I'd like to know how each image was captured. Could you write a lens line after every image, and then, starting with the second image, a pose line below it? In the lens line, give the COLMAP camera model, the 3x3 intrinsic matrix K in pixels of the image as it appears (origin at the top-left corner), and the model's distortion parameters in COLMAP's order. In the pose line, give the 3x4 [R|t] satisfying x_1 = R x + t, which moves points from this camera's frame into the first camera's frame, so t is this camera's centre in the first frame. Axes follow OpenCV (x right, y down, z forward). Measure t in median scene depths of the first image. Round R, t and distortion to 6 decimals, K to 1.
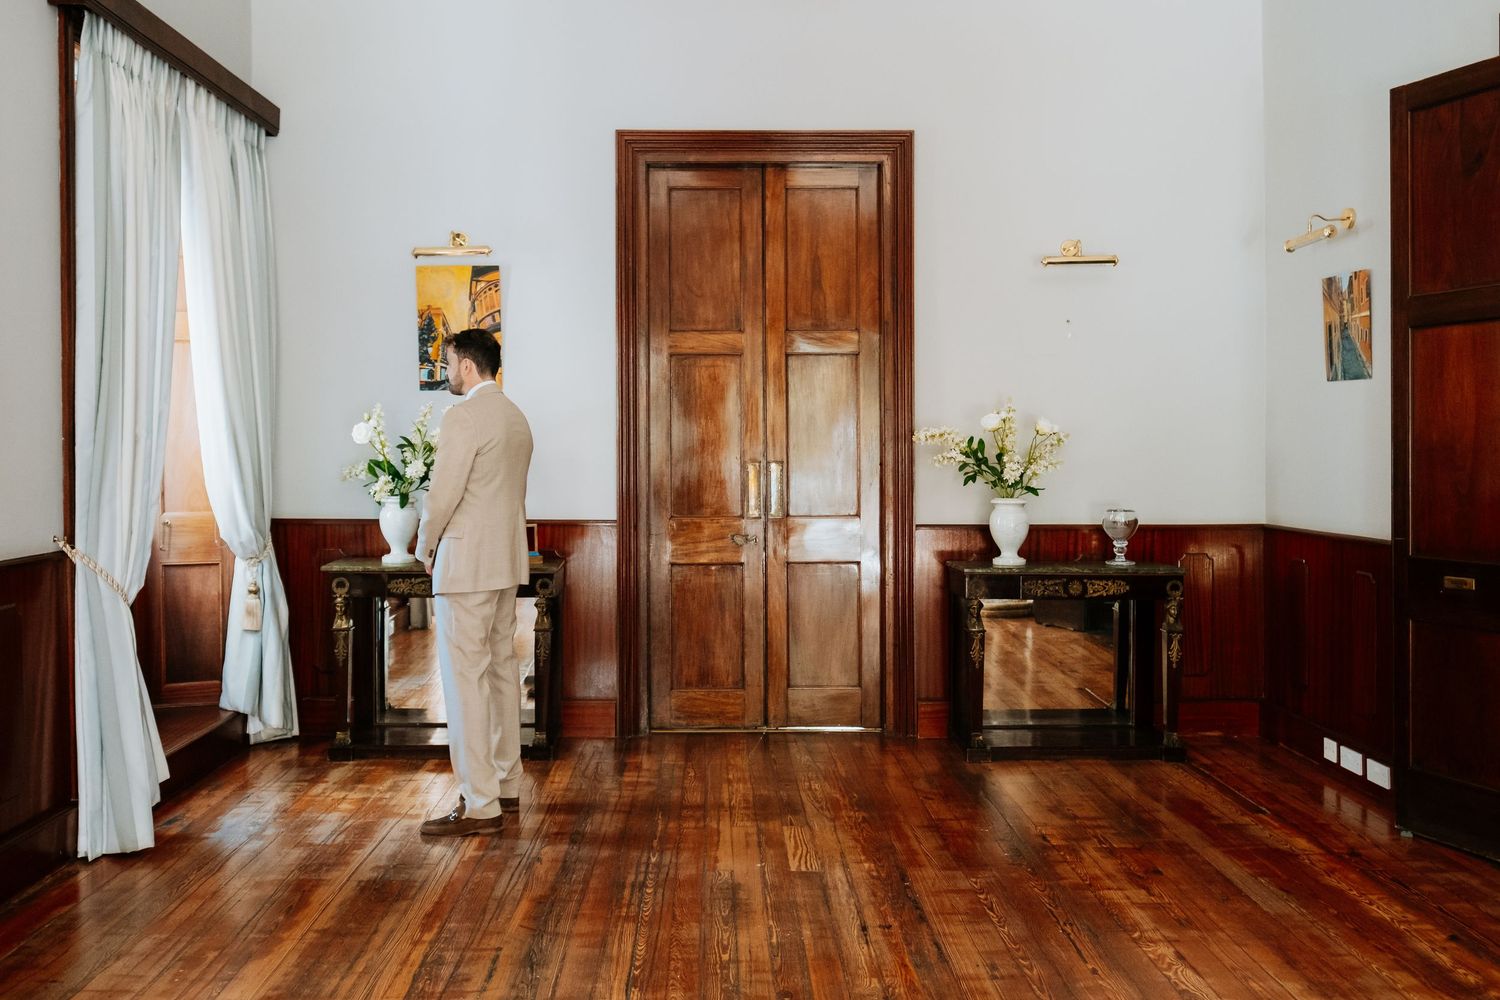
lens RADIAL K [[1087.9, 0, 744.9], [0, 1087.9, 455.4], [0, 0, 1]] dist [-0.001218, -0.001396]
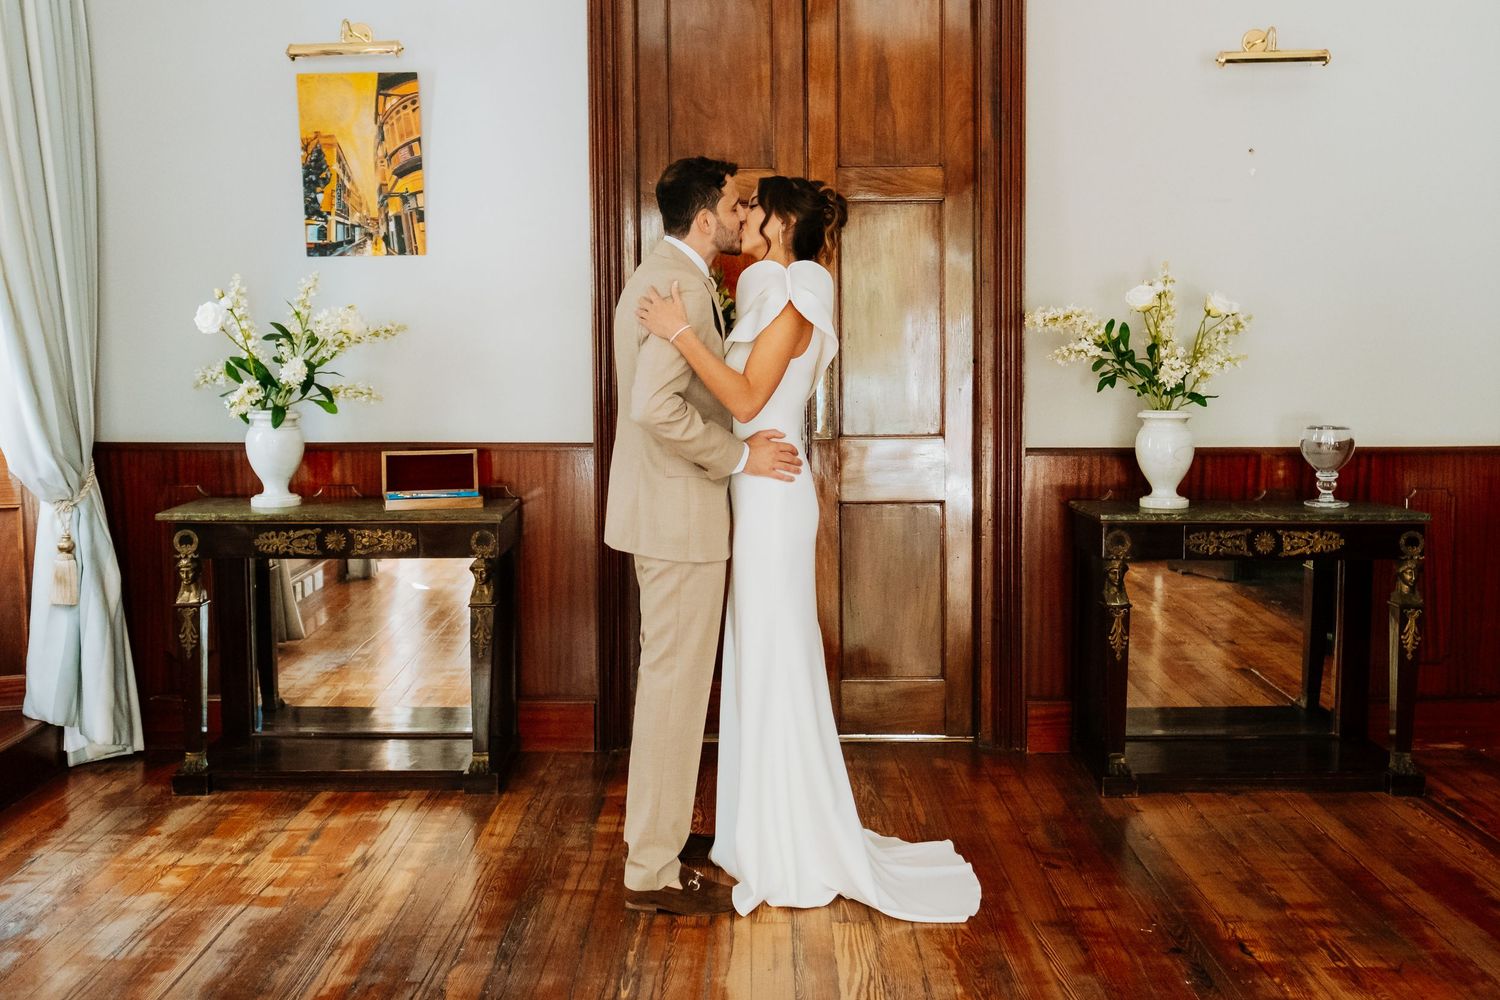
lens RADIAL K [[1280.7, 0, 772.9], [0, 1280.7, 418.3], [0, 0, 1]] dist [-0.003863, -0.001484]
pose [[0.999876, -0.003025, -0.015462, 0.009685], [0.003815, 0.998673, 0.051365, 0.002339], [0.015286, -0.051417, 0.998560, 0.196981]]
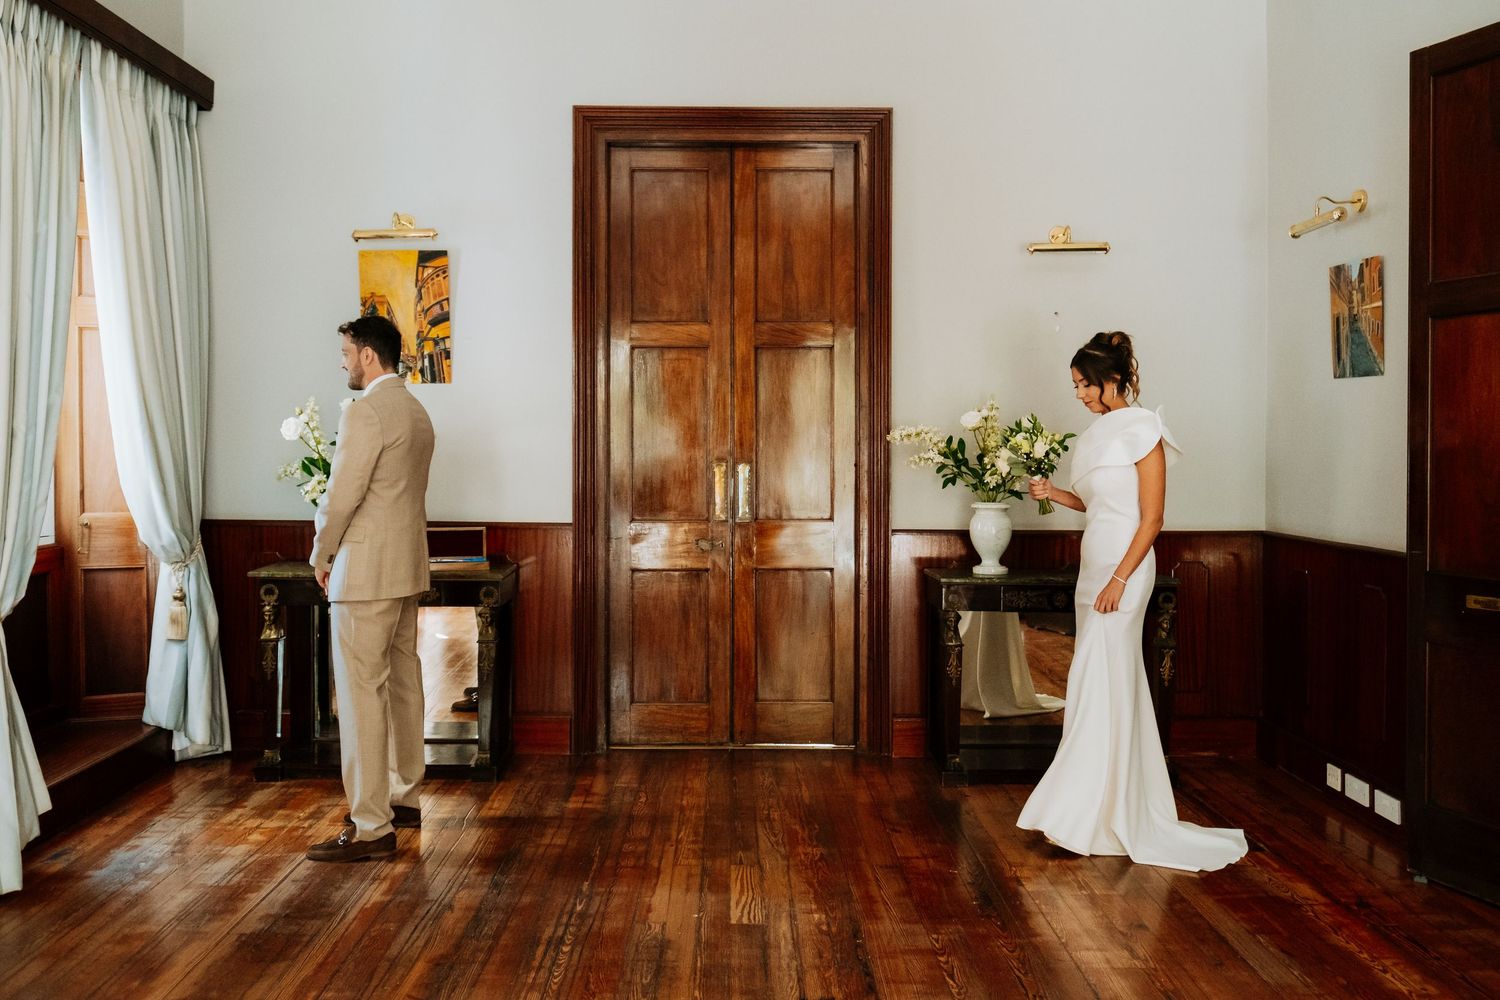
lens RADIAL K [[1060.4, 0, 751.6], [0, 1060.4, 460.2], [0, 0, 1]] dist [-0.003353, 0.001044]
pose [[0.999983, 0.005363, -0.002403, 0.040262], [-0.005345, 0.999958, 0.007437, -0.002388], [0.002443, -0.007424, 0.999969, 0.091894]]
